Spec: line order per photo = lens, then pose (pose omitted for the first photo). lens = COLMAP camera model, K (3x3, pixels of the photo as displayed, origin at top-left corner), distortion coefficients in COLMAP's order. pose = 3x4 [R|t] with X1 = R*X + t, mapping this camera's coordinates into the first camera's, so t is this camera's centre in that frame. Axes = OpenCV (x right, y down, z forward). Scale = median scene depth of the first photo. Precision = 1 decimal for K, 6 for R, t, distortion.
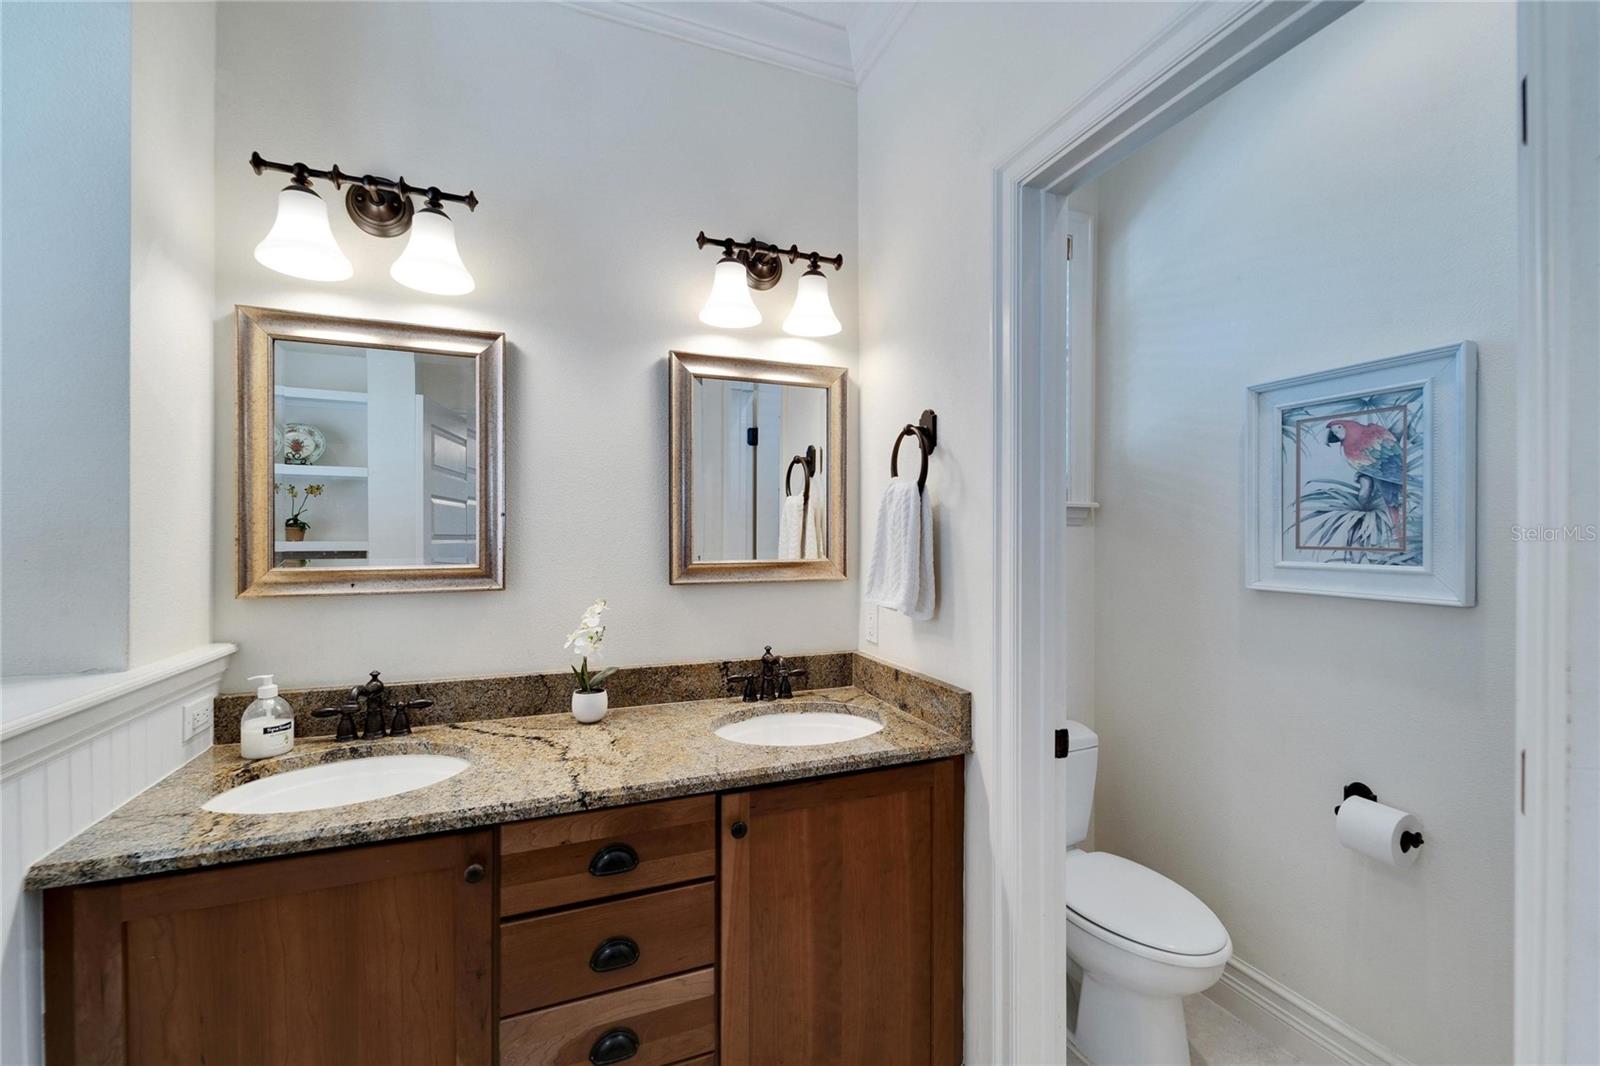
lens RADIAL K [[654.1, 0, 799.0], [0, 654.1, 536.7], [0, 0, 1]] dist [-0.000210, -0.000354]
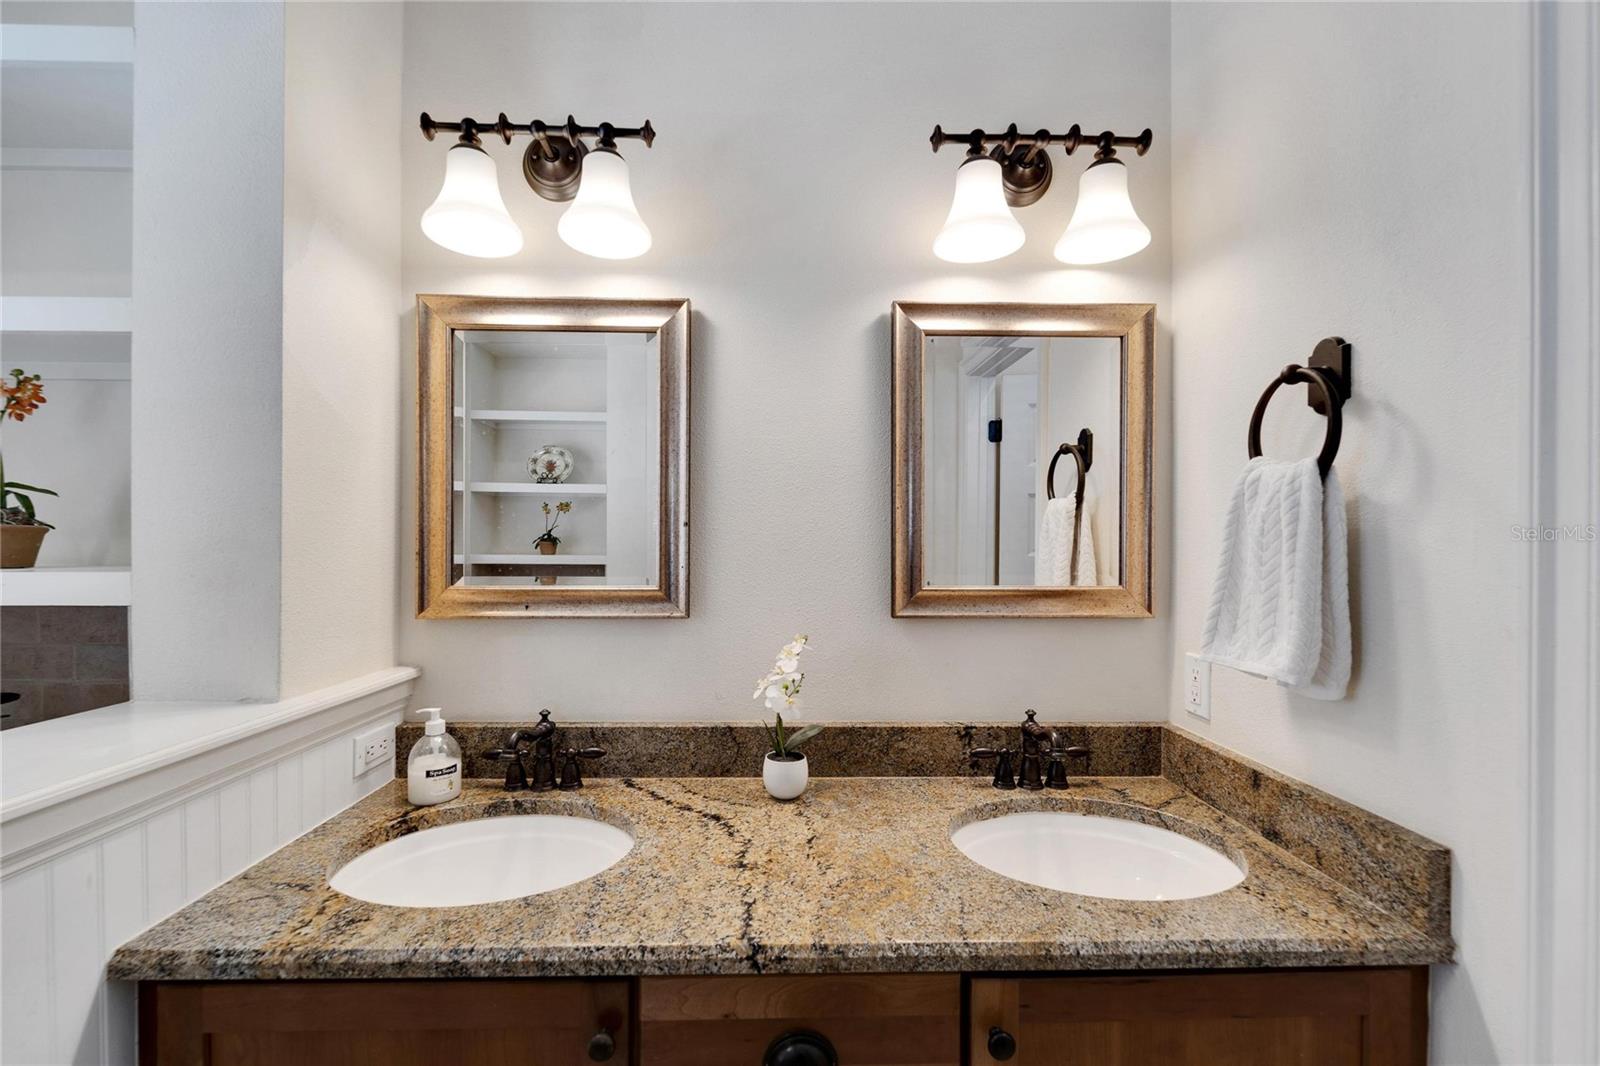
lens RADIAL K [[658.2, 0, 791.7], [0, 658.2, 550.4], [0, 0, 1]] dist [-0.000803, -0.000433]
pose [[0.938338, 0.003872, -0.345697, -0.071444], [-0.004794, 0.999987, -0.001813, -0.001262], [0.345685, 0.003359, 0.938344, 0.402832]]
